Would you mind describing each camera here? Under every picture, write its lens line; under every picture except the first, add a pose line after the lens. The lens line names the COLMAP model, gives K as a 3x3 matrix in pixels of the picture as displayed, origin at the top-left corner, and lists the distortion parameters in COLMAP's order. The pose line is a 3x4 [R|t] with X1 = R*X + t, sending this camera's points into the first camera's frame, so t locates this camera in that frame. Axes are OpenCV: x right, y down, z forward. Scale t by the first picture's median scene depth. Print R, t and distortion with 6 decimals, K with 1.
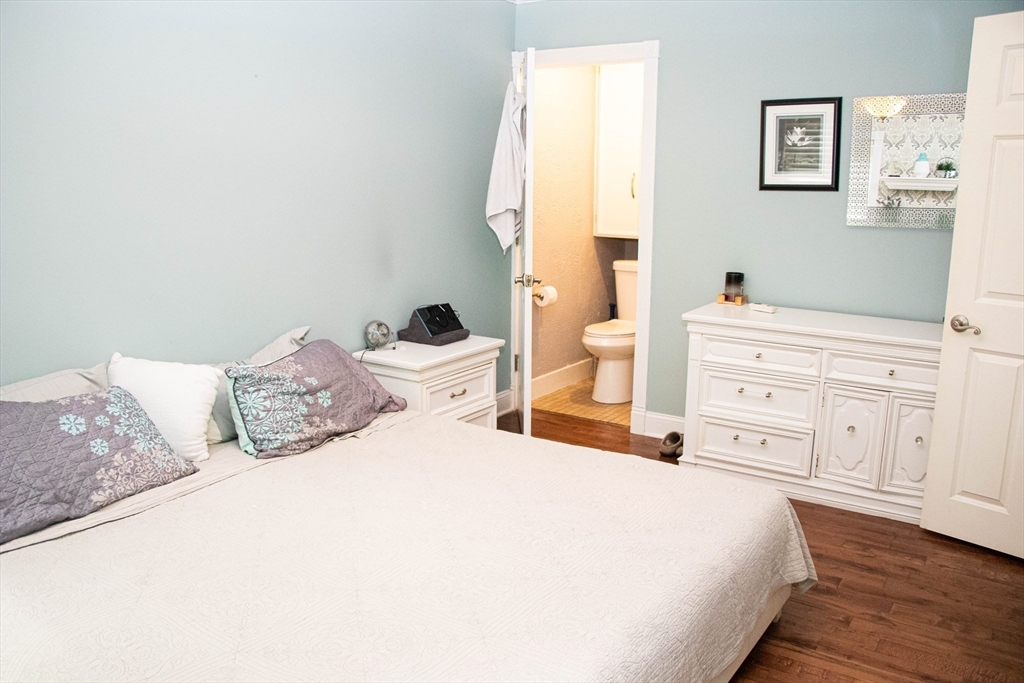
lens RADIAL K [[835.0, 0, 501.0], [0, 835.0, 366.7], [0, 0, 1]] dist [-0.183444, 0.135641]
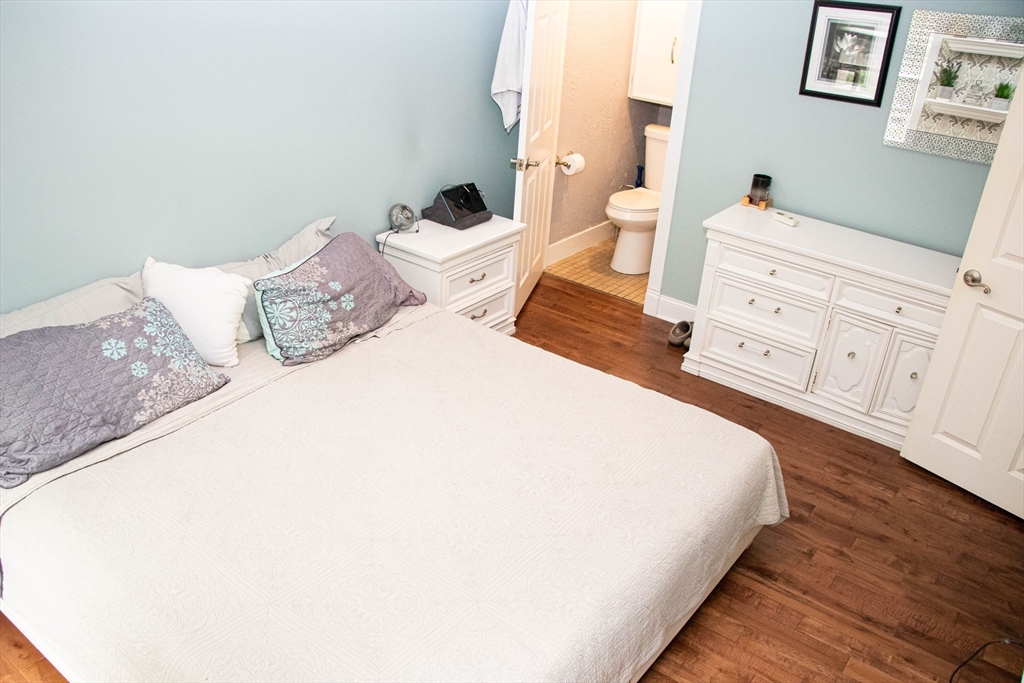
lens RADIAL K [[835.0, 0, 495.4], [0, 835.0, 376.7], [0, 0, 1]] dist [-0.183444, 0.135641]
pose [[0.997169, 0.071296, -0.023910, 0.004706], [-0.062264, 0.961095, 0.269110, -0.149152], [0.042167, -0.266859, 0.962813, -0.025335]]
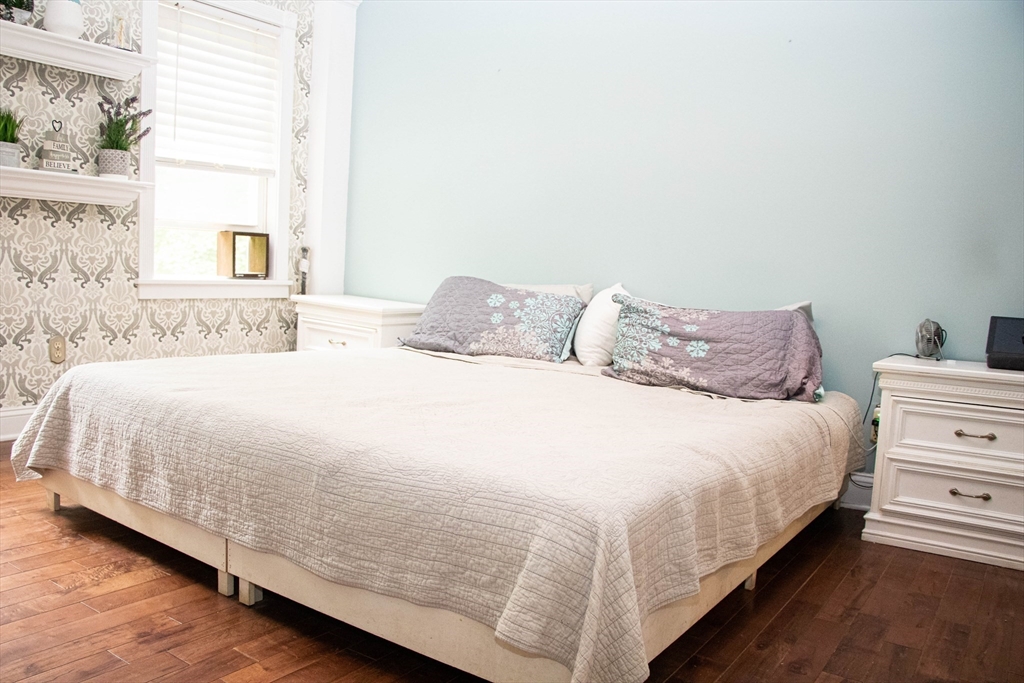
lens RADIAL K [[835.0, 0, 509.0], [0, 835.0, 343.0], [0, 0, 1]] dist [-0.183444, 0.135641]
pose [[0.009554, 0.079240, -0.996810, 0.679177], [-0.274000, 0.958909, 0.073601, 0.018969], [0.961682, 0.272423, 0.030874, 0.683838]]
